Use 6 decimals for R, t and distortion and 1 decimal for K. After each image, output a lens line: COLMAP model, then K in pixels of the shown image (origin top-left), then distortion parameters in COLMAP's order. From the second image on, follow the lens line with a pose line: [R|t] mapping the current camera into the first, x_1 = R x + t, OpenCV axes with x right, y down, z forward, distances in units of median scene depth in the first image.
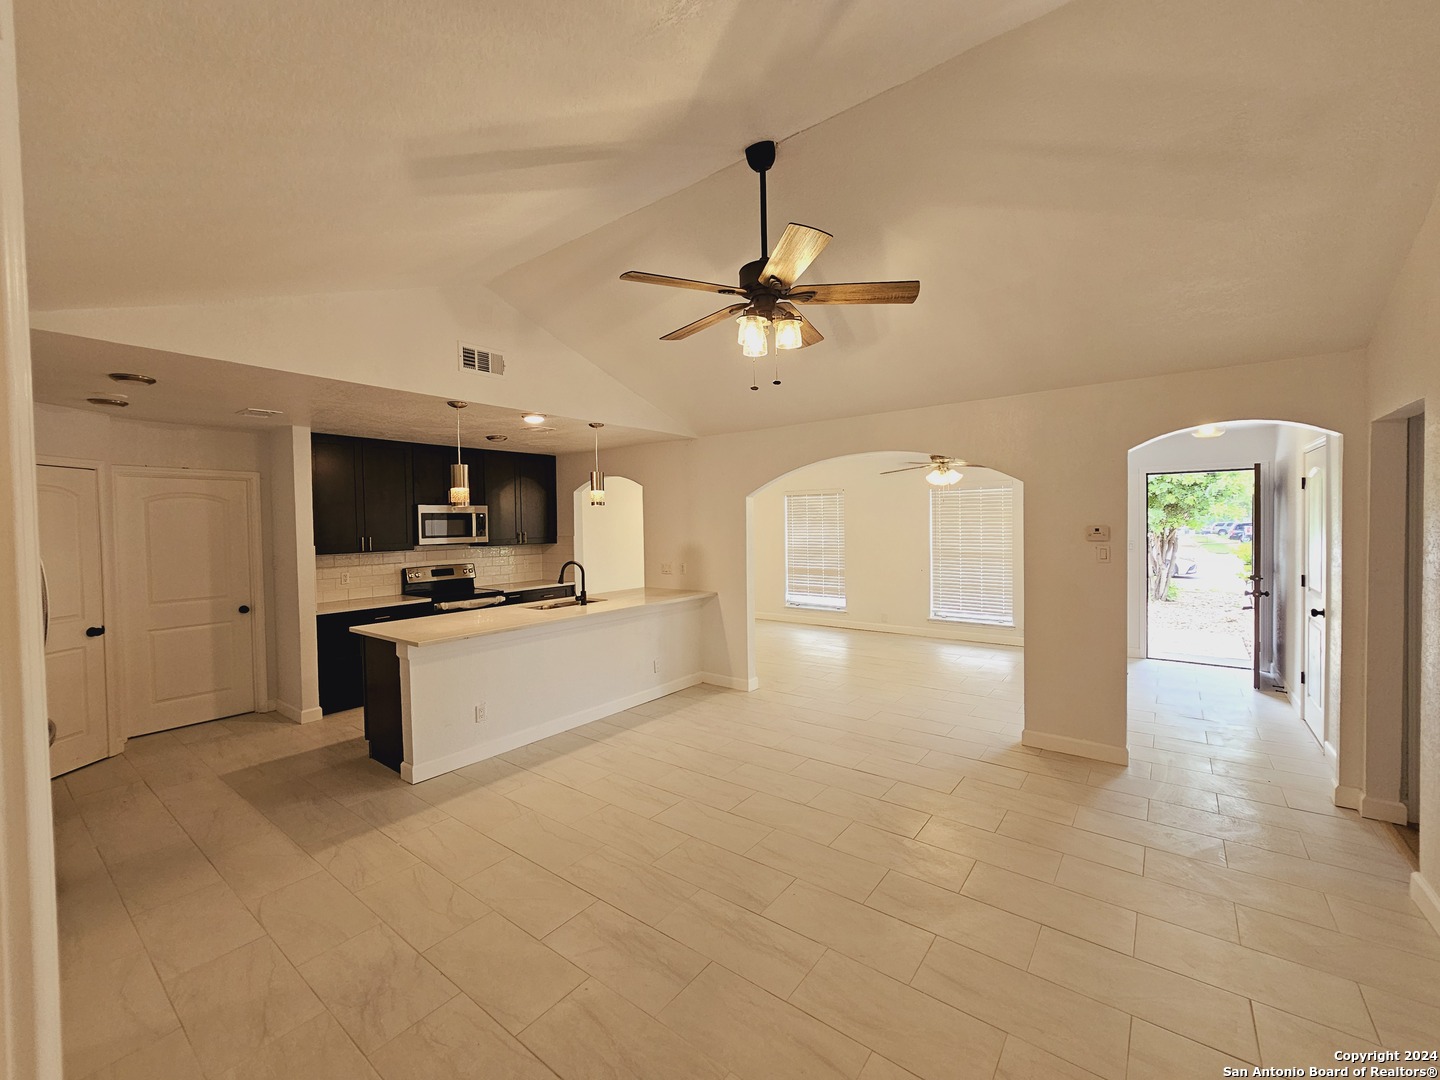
lens RADIAL K [[592.0, 0, 718.3], [0, 592.0, 539.3], [0, 0, 1]] dist [-0.002809, 0.000836]
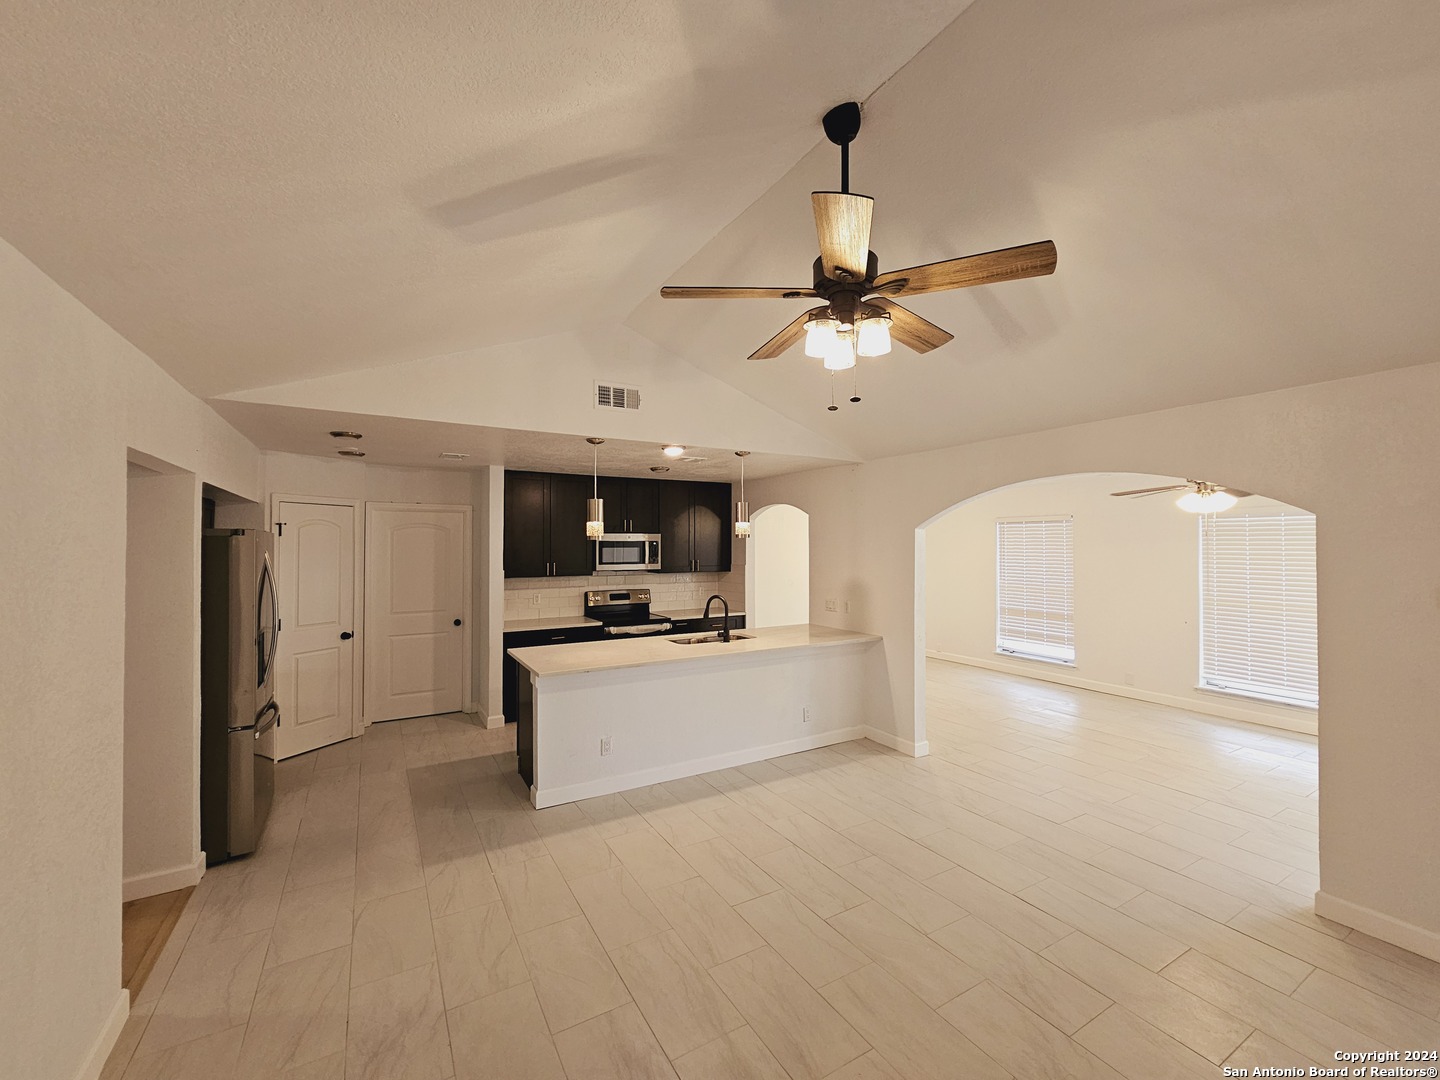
lens RADIAL K [[592.0, 0, 718.4], [0, 592.0, 540.0], [0, 0, 1]] dist [-0.002809, 0.000836]
pose [[0.925394, 0.013952, -0.378751, 0.130190], [-0.026372, 0.999270, -0.027624, -0.028789], [0.378089, 0.035552, 0.925086, 0.116995]]
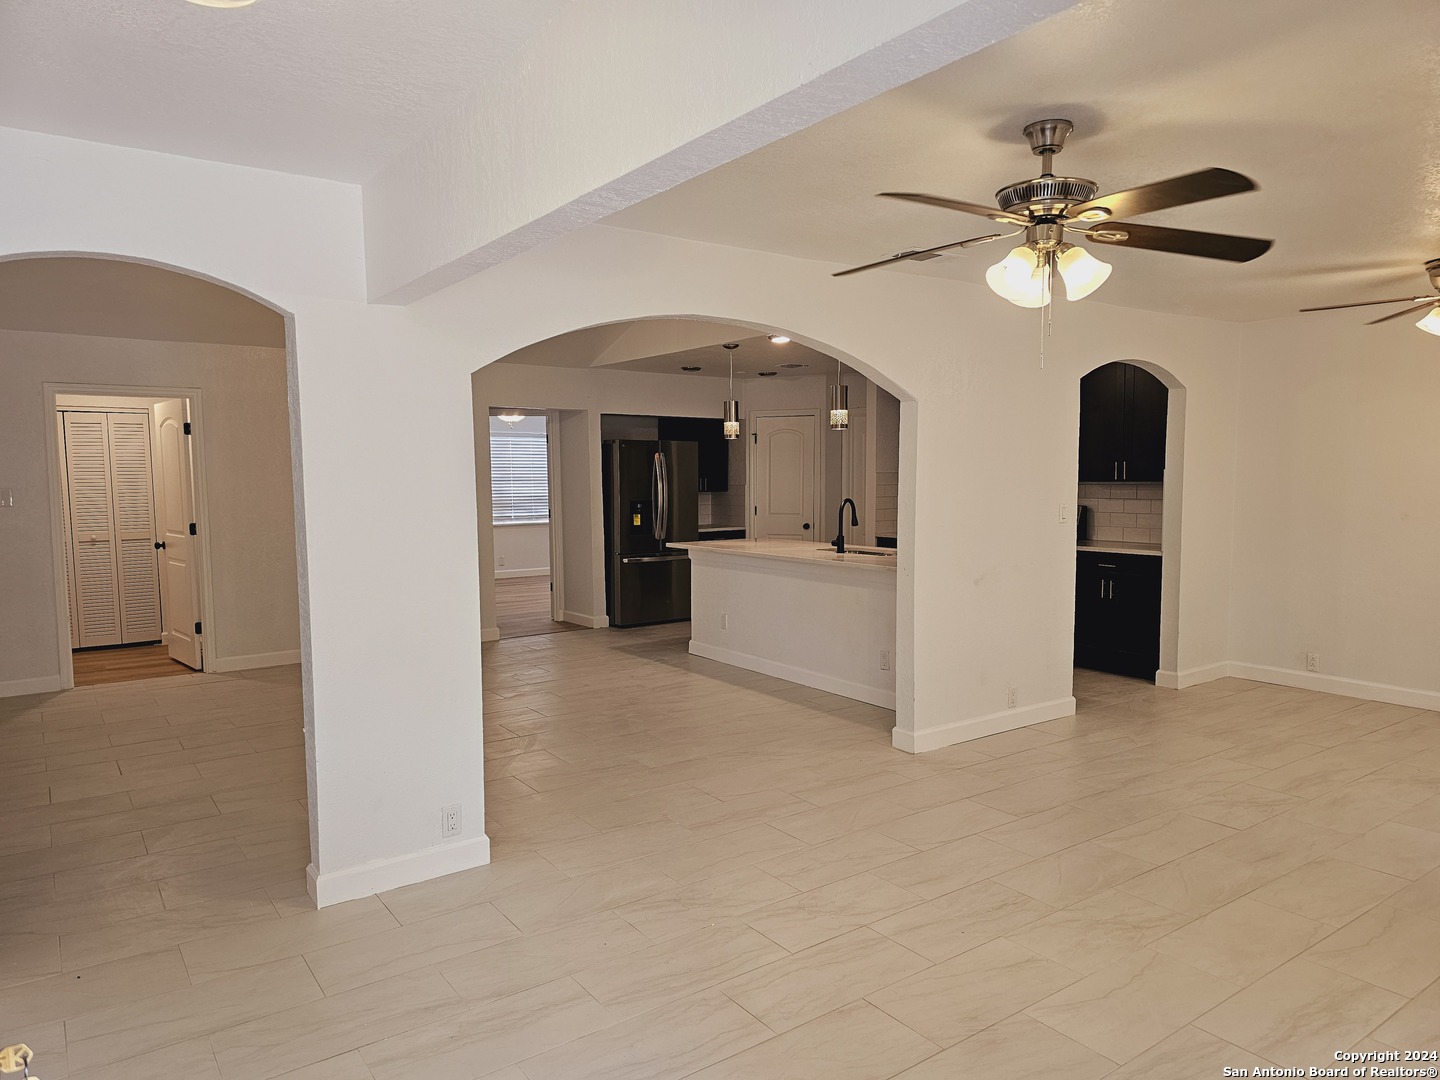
lens RADIAL K [[962.0, 0, 722.5], [0, 962.0, 542.4], [0, 0, 1]] dist [0.047798, -0.000781]
pose [[-0.295318, 0.090755, -0.951079, 1.176243], [-0.012155, 0.995041, 0.098725, -0.035051], [0.955322, 0.040716, -0.292750, 1.343323]]
